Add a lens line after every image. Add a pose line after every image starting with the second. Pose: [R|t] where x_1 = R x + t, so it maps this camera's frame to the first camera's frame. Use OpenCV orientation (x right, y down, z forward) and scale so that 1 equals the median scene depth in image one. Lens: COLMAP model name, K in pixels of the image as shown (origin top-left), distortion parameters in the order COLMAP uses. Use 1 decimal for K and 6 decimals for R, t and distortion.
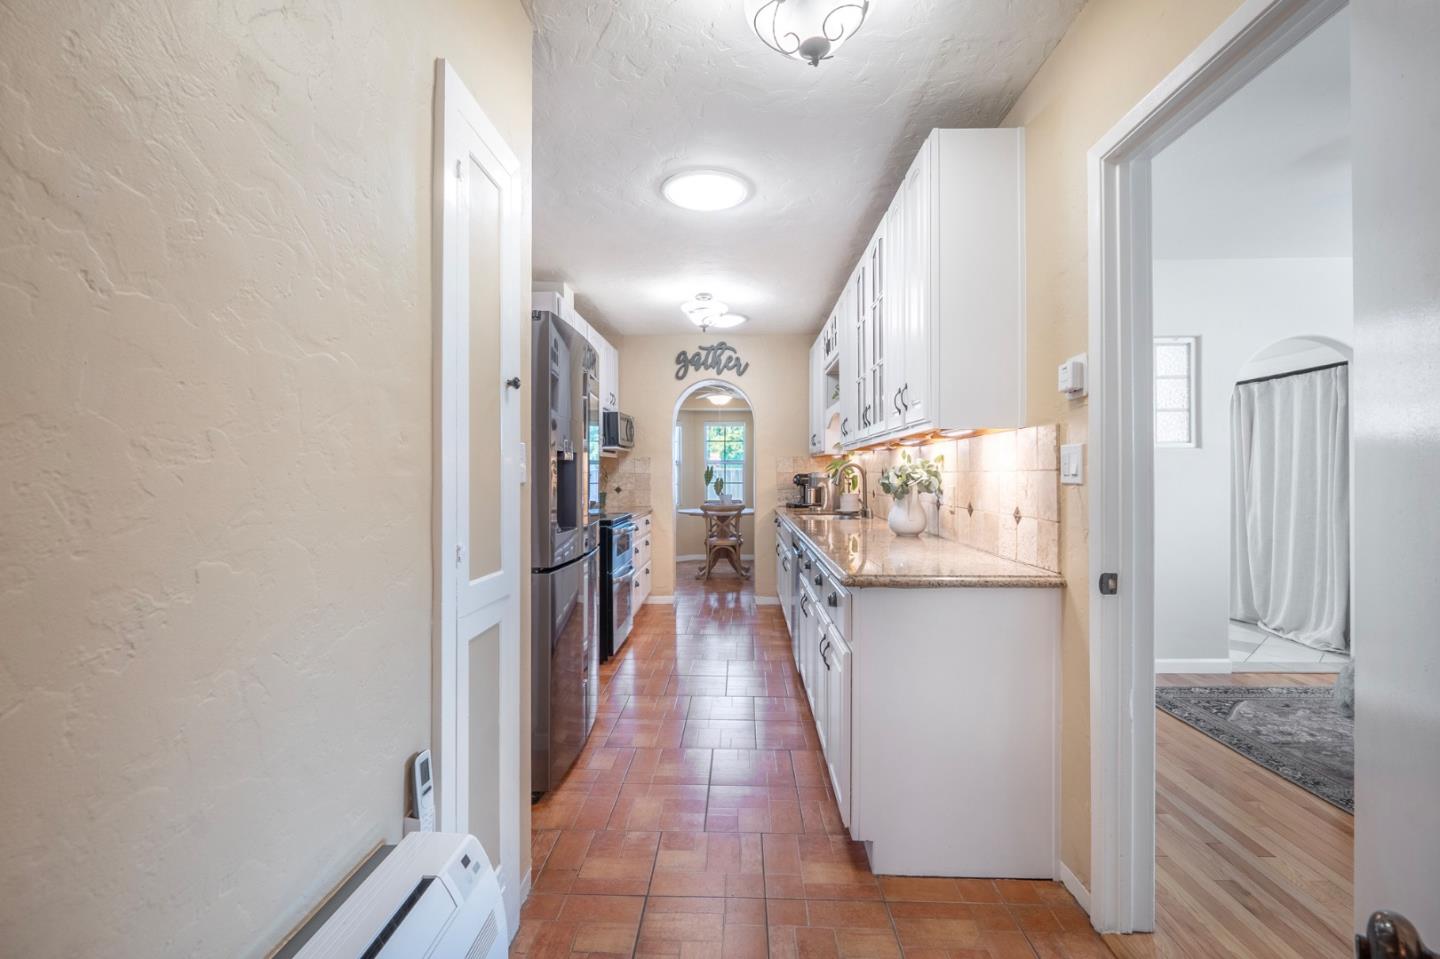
lens RADIAL K [[663.5, 0, 713.7], [0, 663.5, 480.7], [0, 0, 1]] dist [-0.001670, 0.000827]
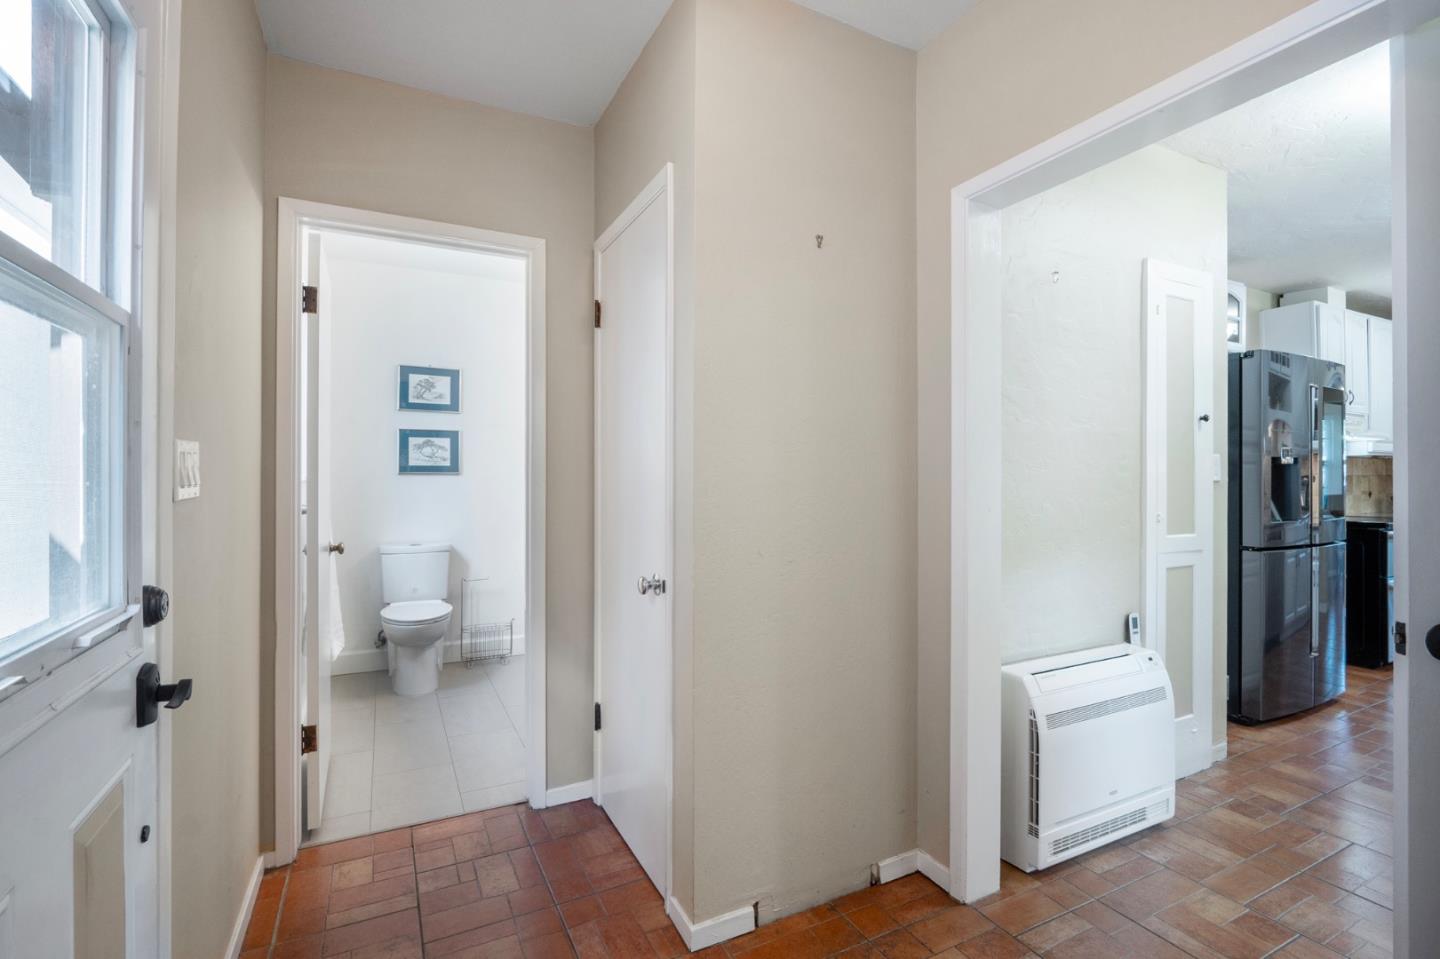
lens RADIAL K [[663.5, 0, 719.2], [0, 663.5, 480.1], [0, 0, 1]] dist [-0.001670, 0.000827]
pose [[0.493290, 0.003682, -0.869857, 0.553768], [-0.007831, 0.999969, -0.000208, 0.013702], [0.869830, 0.006914, 0.493304, -0.874703]]
